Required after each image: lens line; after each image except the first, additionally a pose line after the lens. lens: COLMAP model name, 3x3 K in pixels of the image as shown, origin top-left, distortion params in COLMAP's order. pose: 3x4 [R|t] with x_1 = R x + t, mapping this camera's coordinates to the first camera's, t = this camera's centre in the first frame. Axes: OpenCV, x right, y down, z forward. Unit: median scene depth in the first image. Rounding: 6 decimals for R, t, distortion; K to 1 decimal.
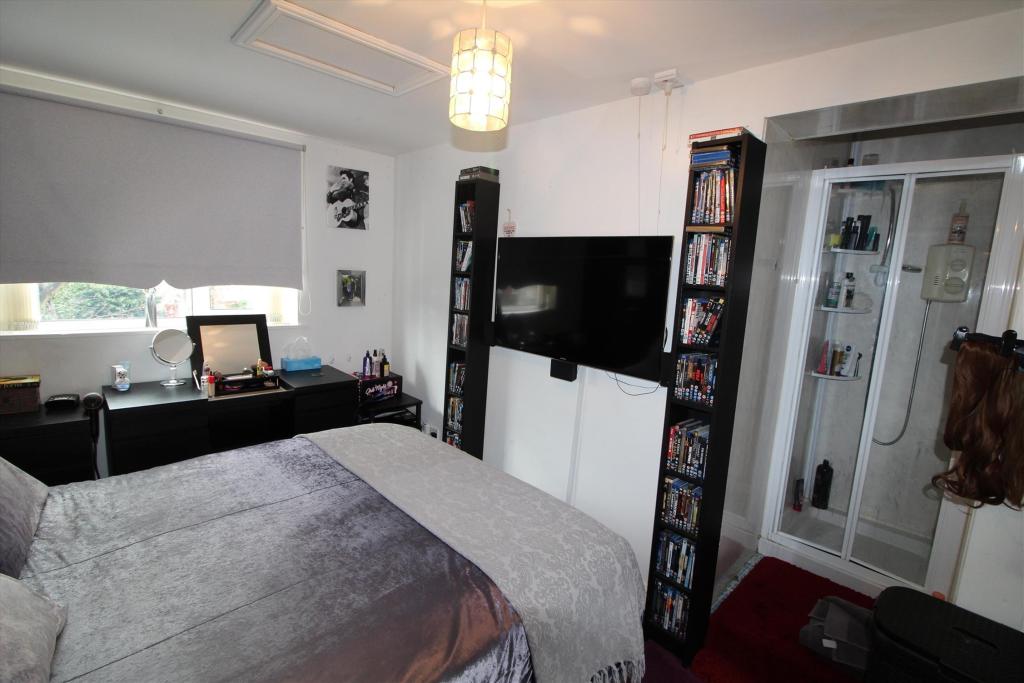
lens RADIAL K [[478.2, 0, 511.6], [0, 478.2, 343.9], [0, 0, 1]] dist [-0.002278, -0.001912]
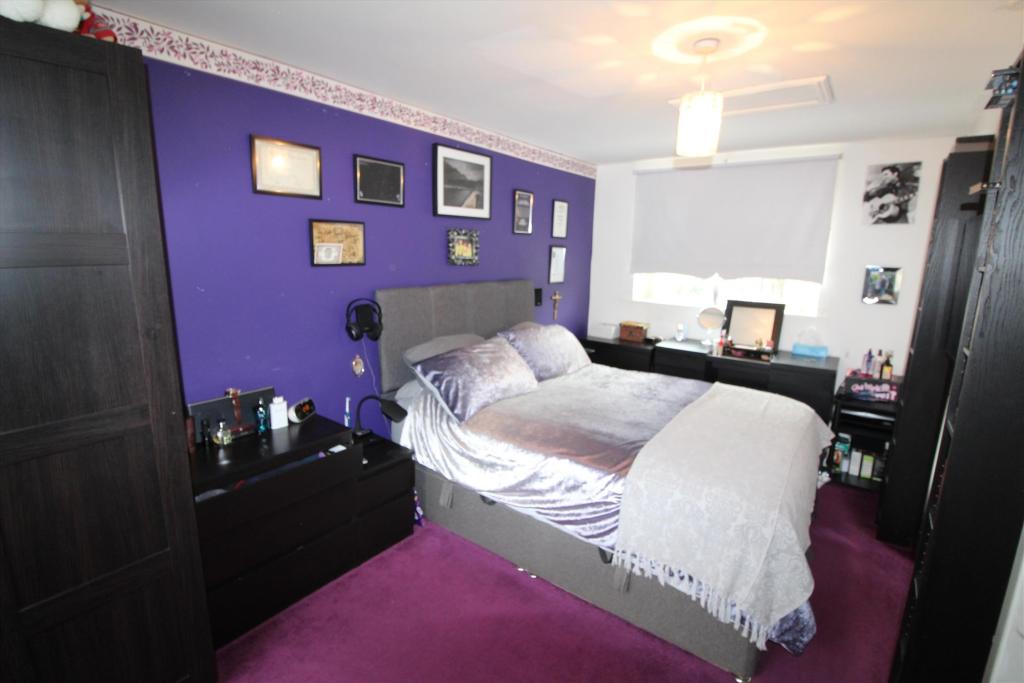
lens RADIAL K [[478.2, 0, 510.4], [0, 478.2, 338.1], [0, 0, 1]] dist [-0.002278, -0.001912]
pose [[0.174367, 0.127432, -0.976400, 0.521668], [-0.163854, 0.981521, 0.098840, 0.017583], [0.970952, 0.142752, 0.192025, 0.098967]]
